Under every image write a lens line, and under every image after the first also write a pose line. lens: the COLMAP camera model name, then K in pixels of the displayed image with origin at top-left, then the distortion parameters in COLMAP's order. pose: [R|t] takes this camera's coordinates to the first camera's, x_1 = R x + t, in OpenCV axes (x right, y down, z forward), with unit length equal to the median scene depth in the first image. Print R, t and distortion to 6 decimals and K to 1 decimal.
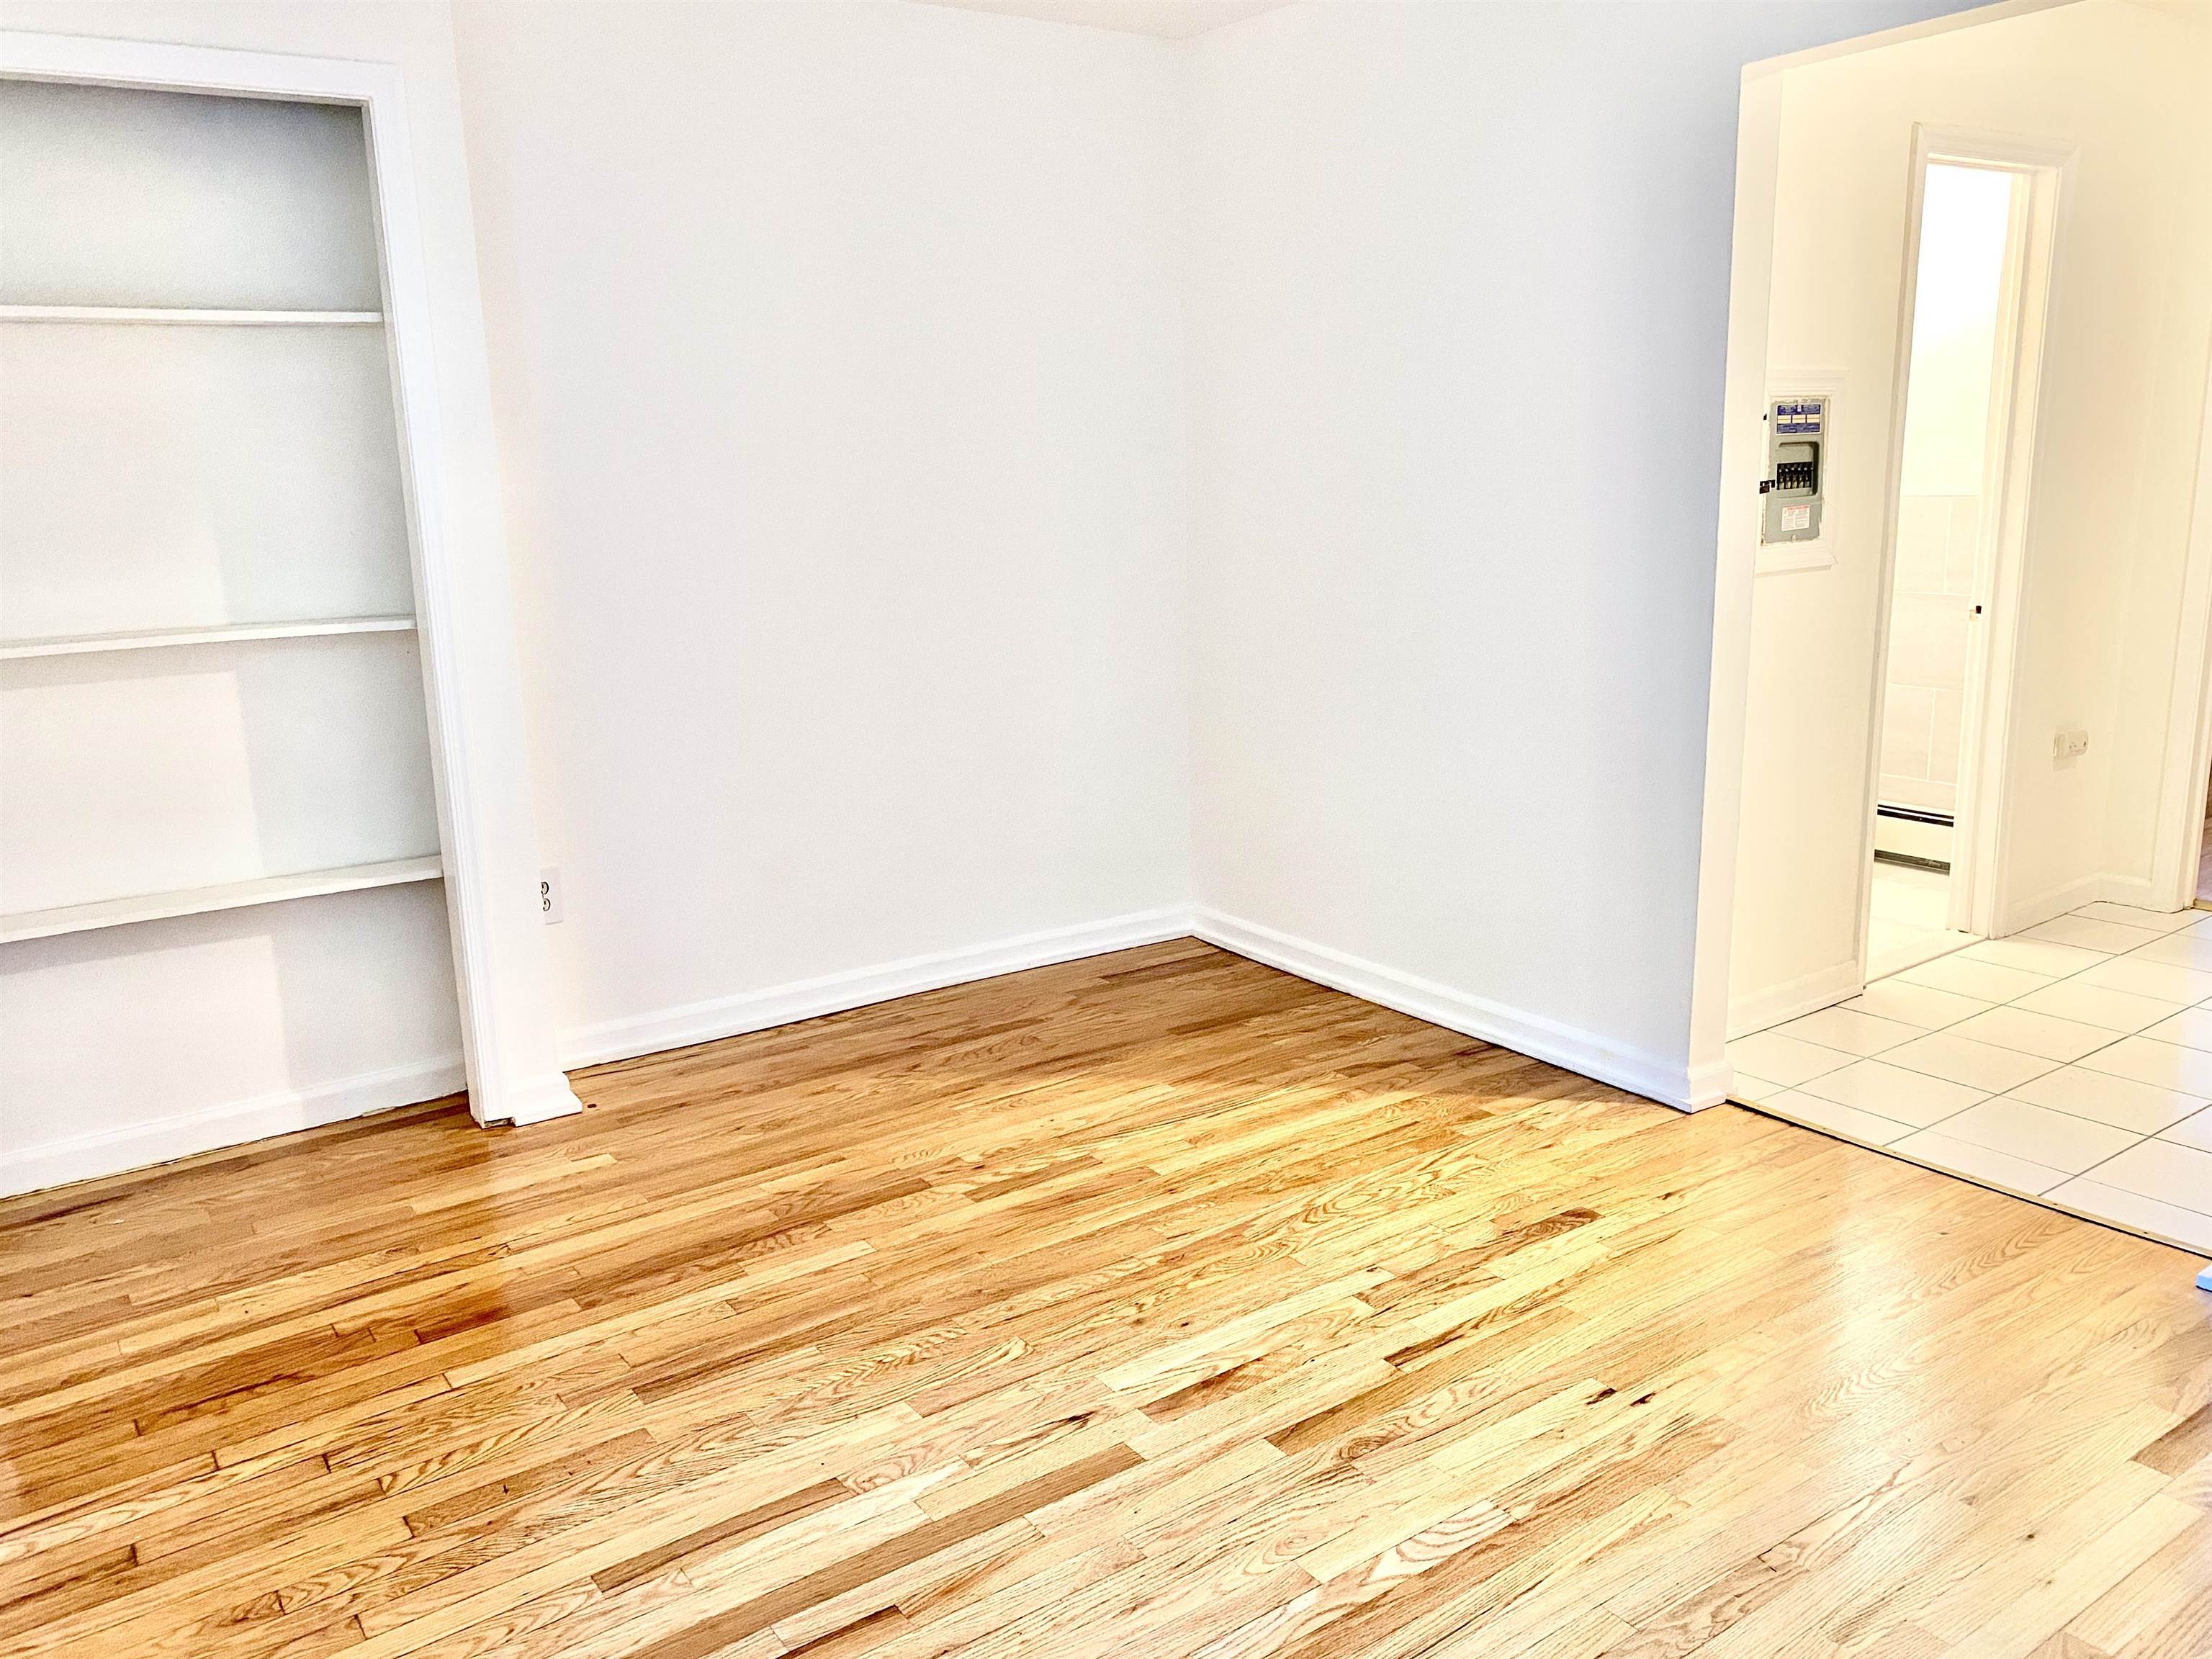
lens RADIAL K [[1699.1, 0, 1096.2], [0, 1699.1, 822.4], [0, 0, 1]] dist [0.043766, -0.030731]
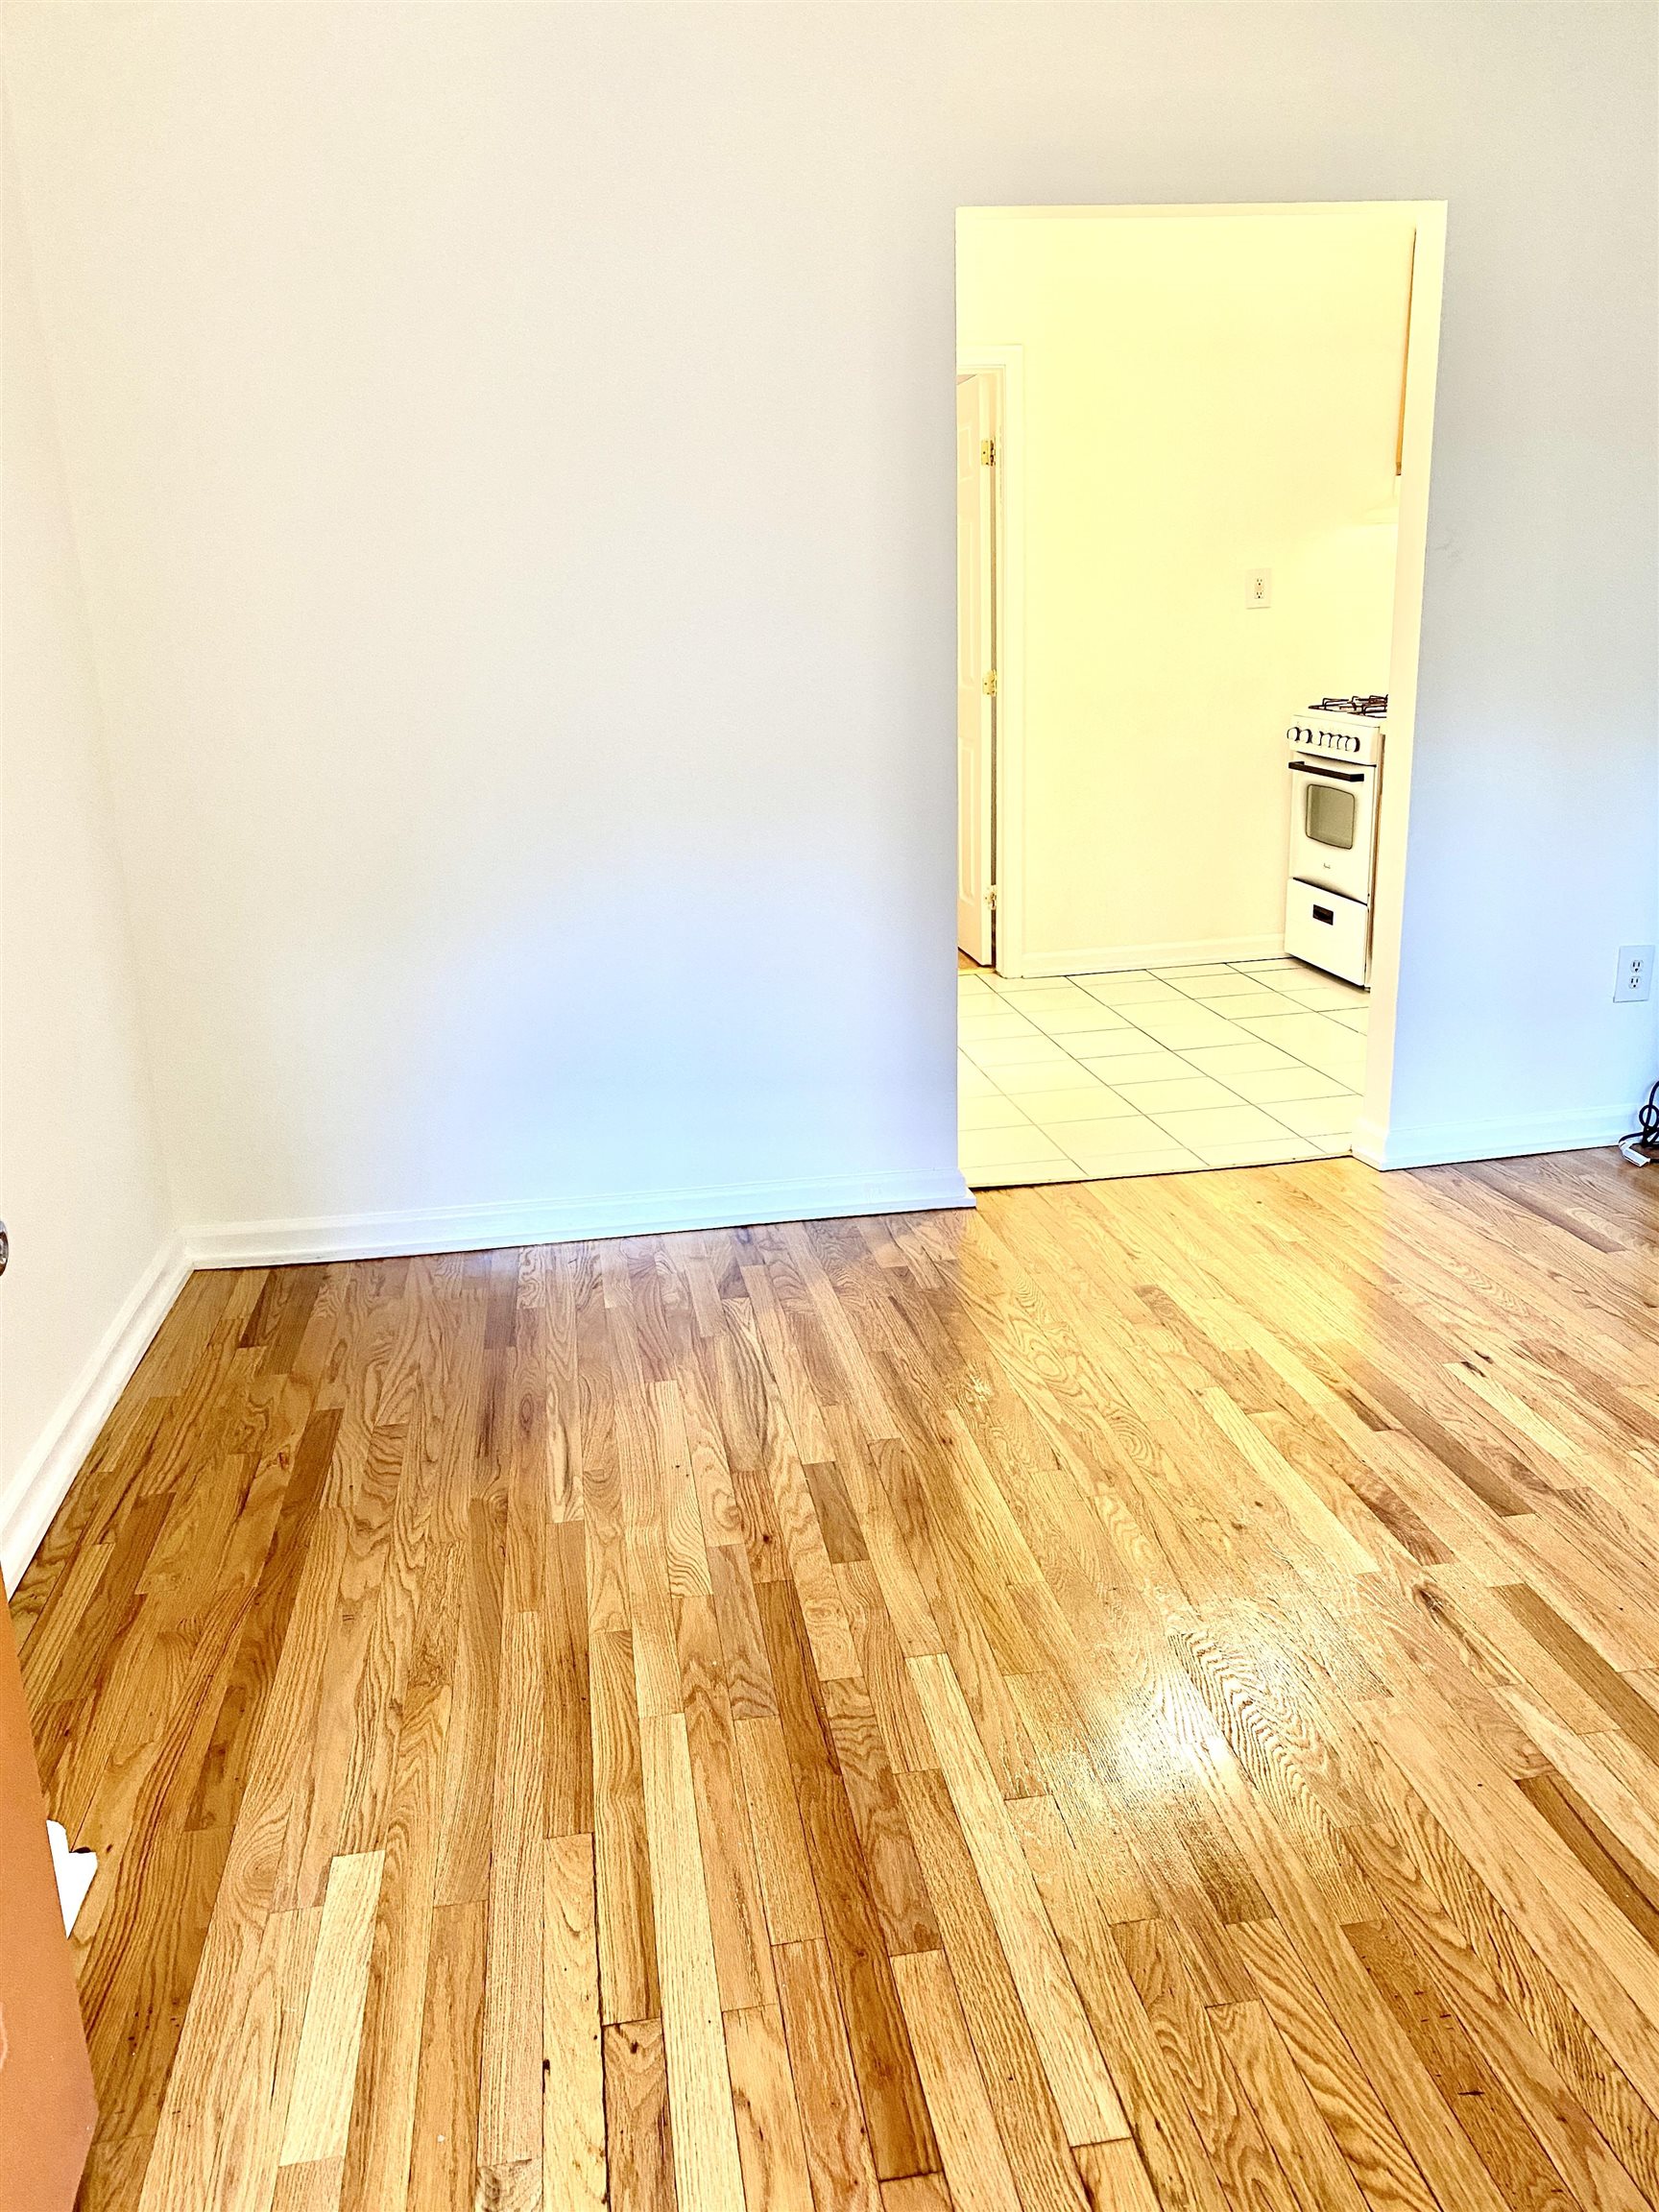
lens RADIAL K [[1699.1, 0, 834.4], [0, 1699.1, 1107.8], [0, 0, 1]] dist [0.043766, -0.030731]
pose [[0.429815, -0.242751, 0.869673, -0.817294], [0.209218, 0.963744, 0.165607, -0.116998], [-0.878343, 0.110771, 0.465020, 0.762288]]
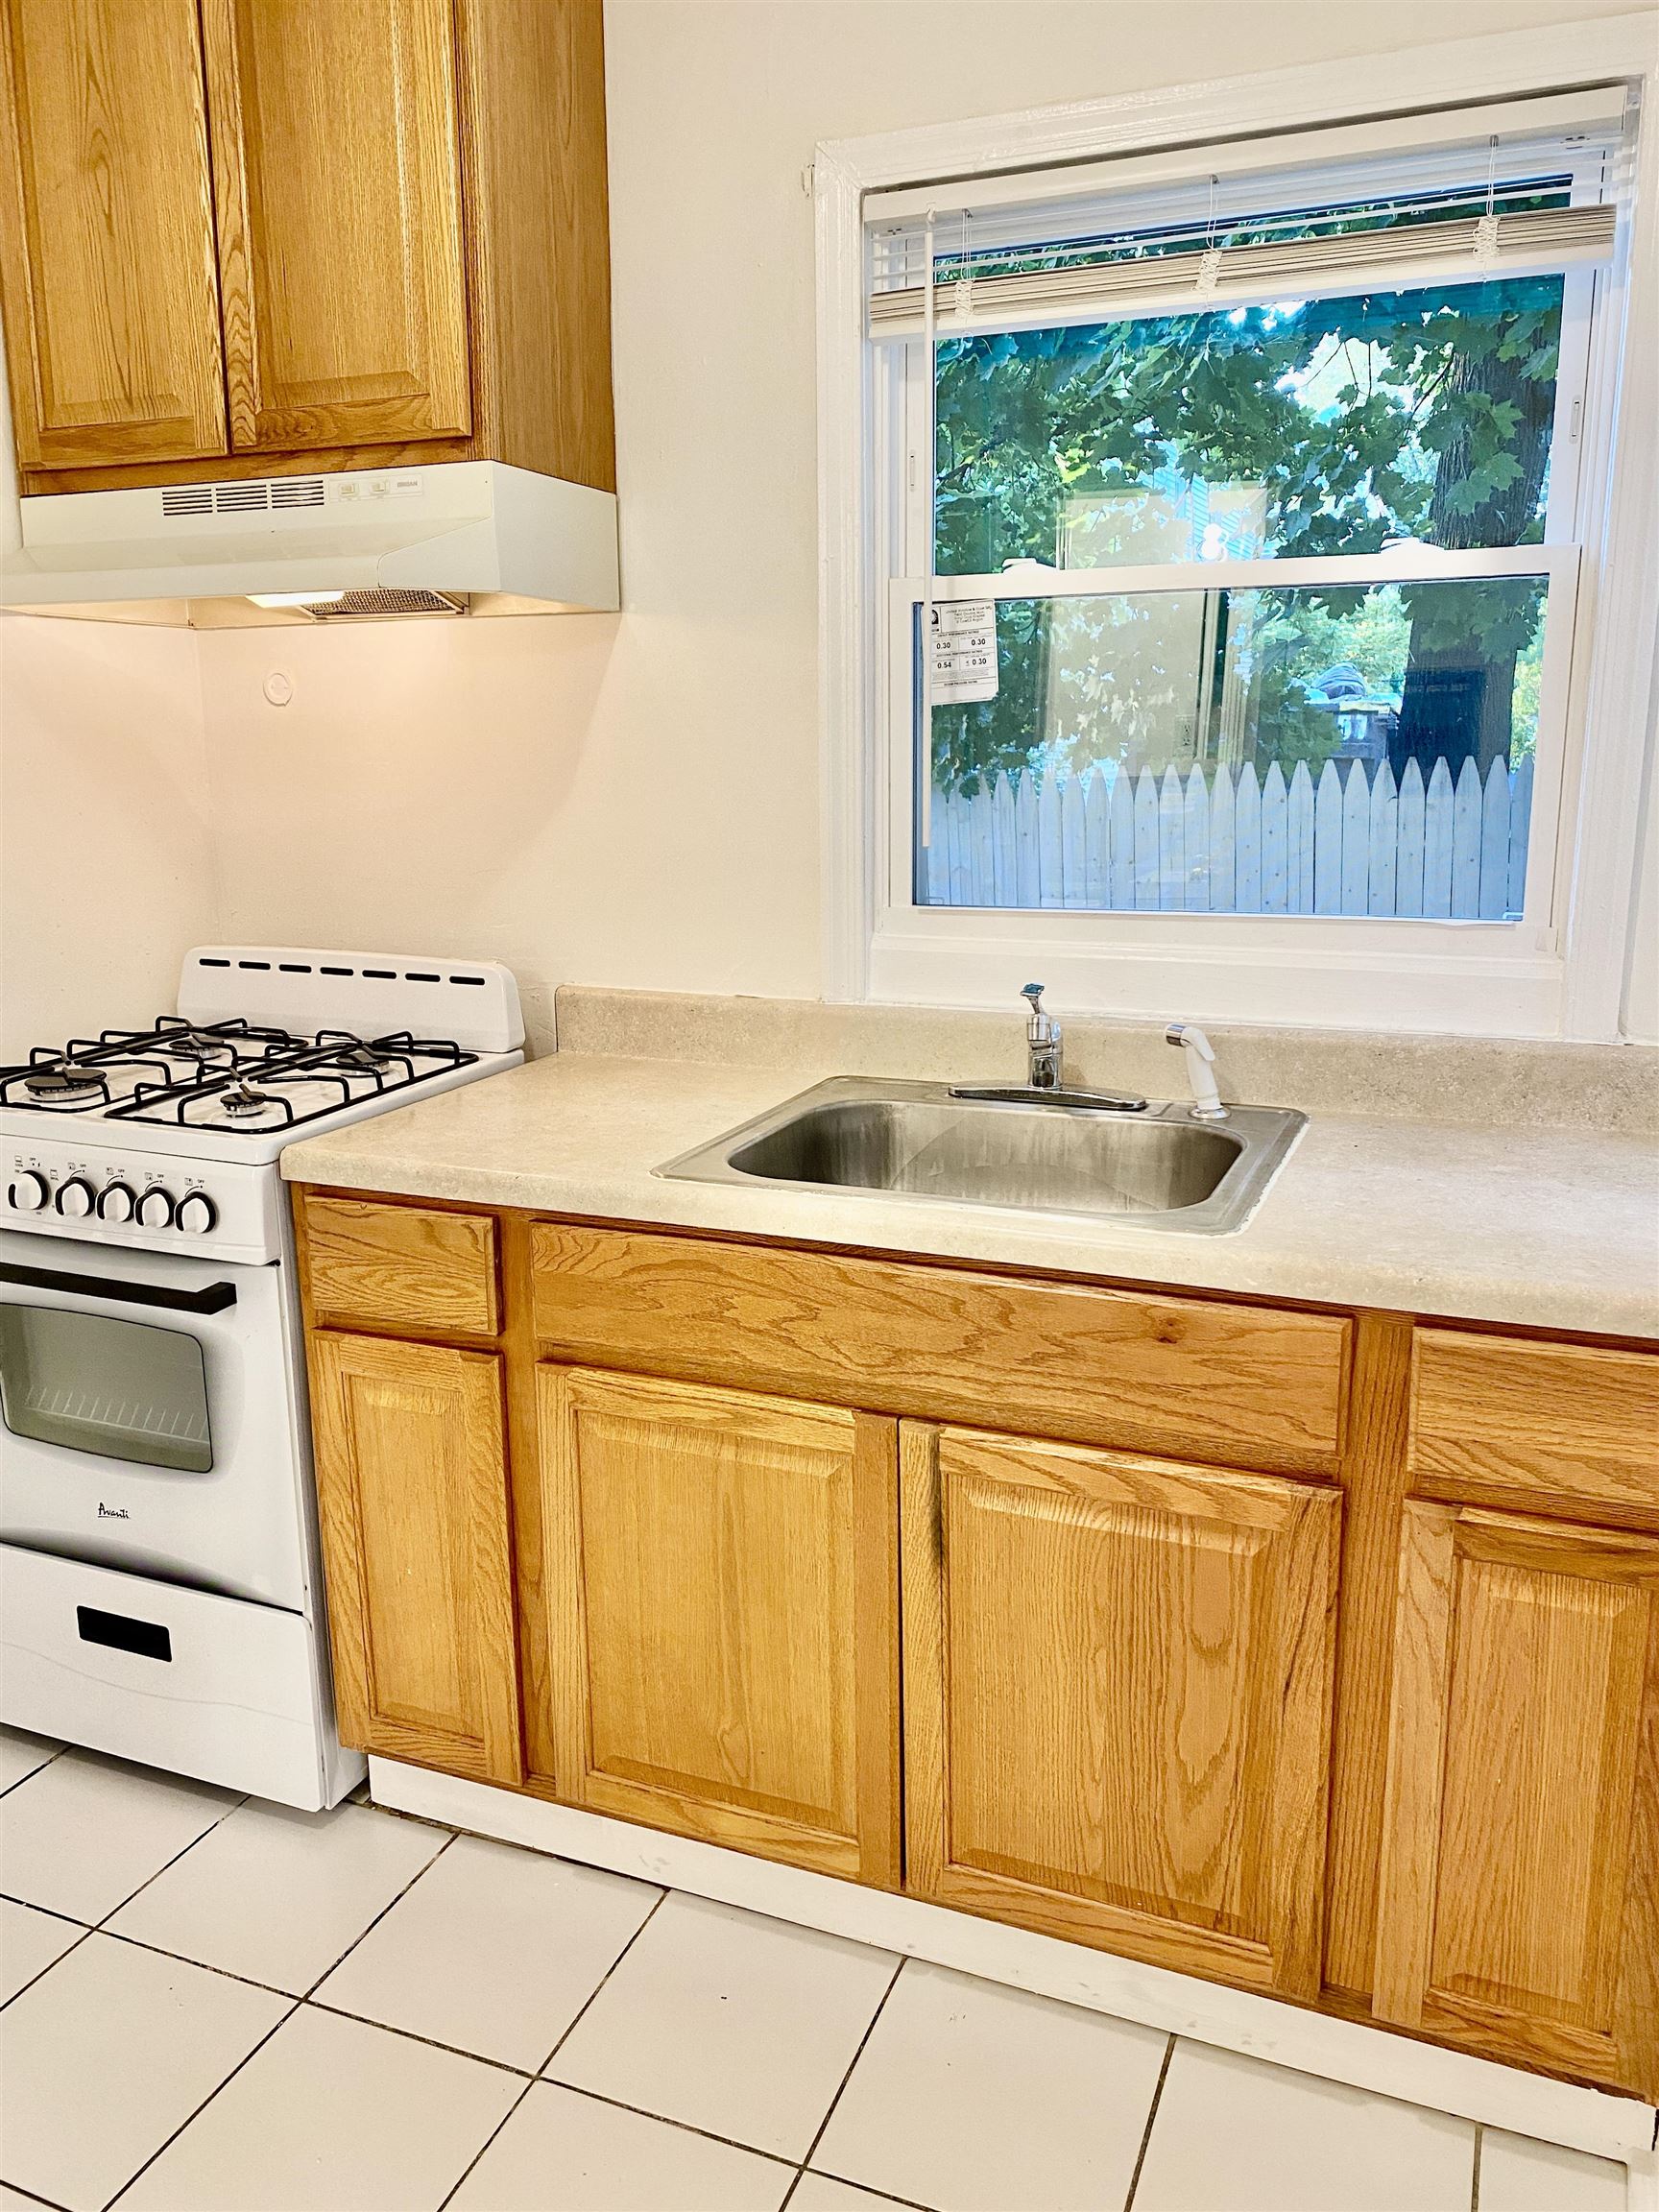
lens RADIAL K [[1699.1, 0, 828.2], [0, 1699.1, 1091.5], [0, 0, 1]] dist [0.043766, -0.030731]
pose [[-0.530111, -0.149606, 0.834626, 0.627180], [0.204216, 0.932812, 0.296913, -0.283110], [-0.822969, 0.327841, -0.463942, 1.232335]]
